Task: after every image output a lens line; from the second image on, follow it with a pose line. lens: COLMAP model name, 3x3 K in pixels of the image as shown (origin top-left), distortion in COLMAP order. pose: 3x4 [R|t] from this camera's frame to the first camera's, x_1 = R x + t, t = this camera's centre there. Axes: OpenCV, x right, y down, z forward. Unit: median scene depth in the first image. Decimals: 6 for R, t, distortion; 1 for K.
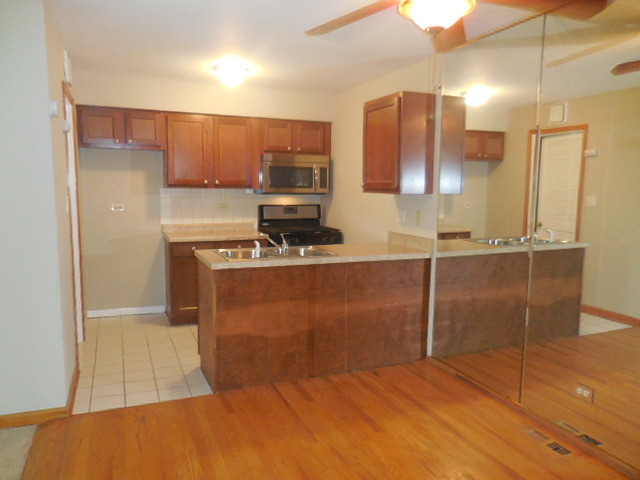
lens RADIAL K [[492.0, 0, 320.0], [0, 492.0, 240.0], [0, 0, 1]] dist [0.000242, 0.001318]
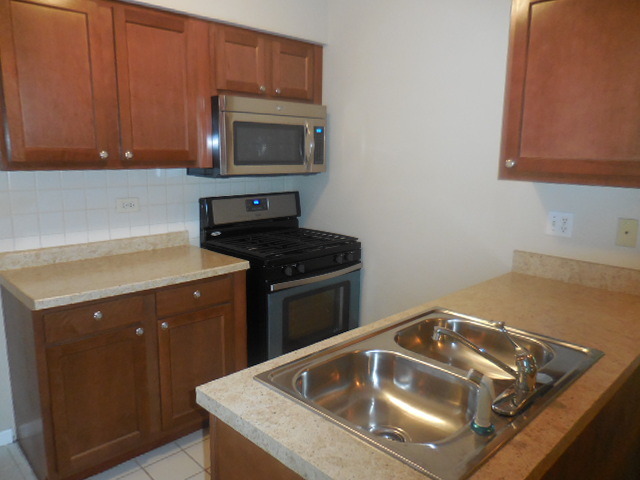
lens RADIAL K [[484.2, 0, 320.0], [0, 484.2, 240.0], [0, 0, 1]] dist [-0.016768, 0.037067]
pose [[0.934315, -0.064476, 0.350568, -0.192009], [0.038010, 0.995918, 0.081867, -0.064530], [-0.354416, -0.063165, 0.932952, 0.481093]]
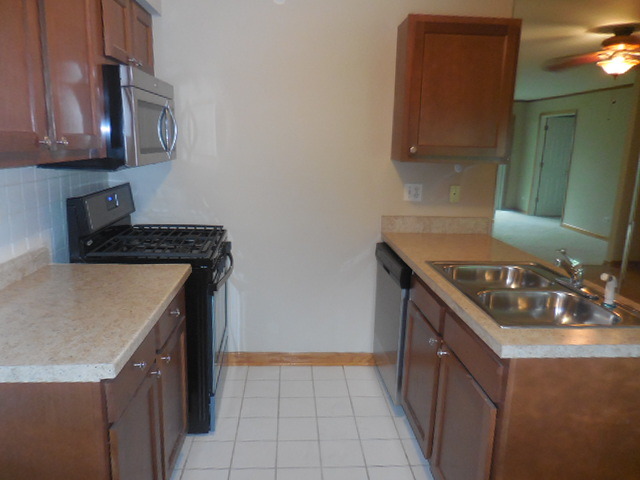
lens RADIAL K [[484.2, 0, 320.0], [0, 484.2, 240.0], [0, 0, 1]] dist [-0.016768, 0.037067]
pose [[0.340749, -0.196397, 0.919412, -0.421387], [0.084593, 0.980375, 0.178068, -0.091488], [-0.936341, 0.017100, 0.350676, 0.688230]]
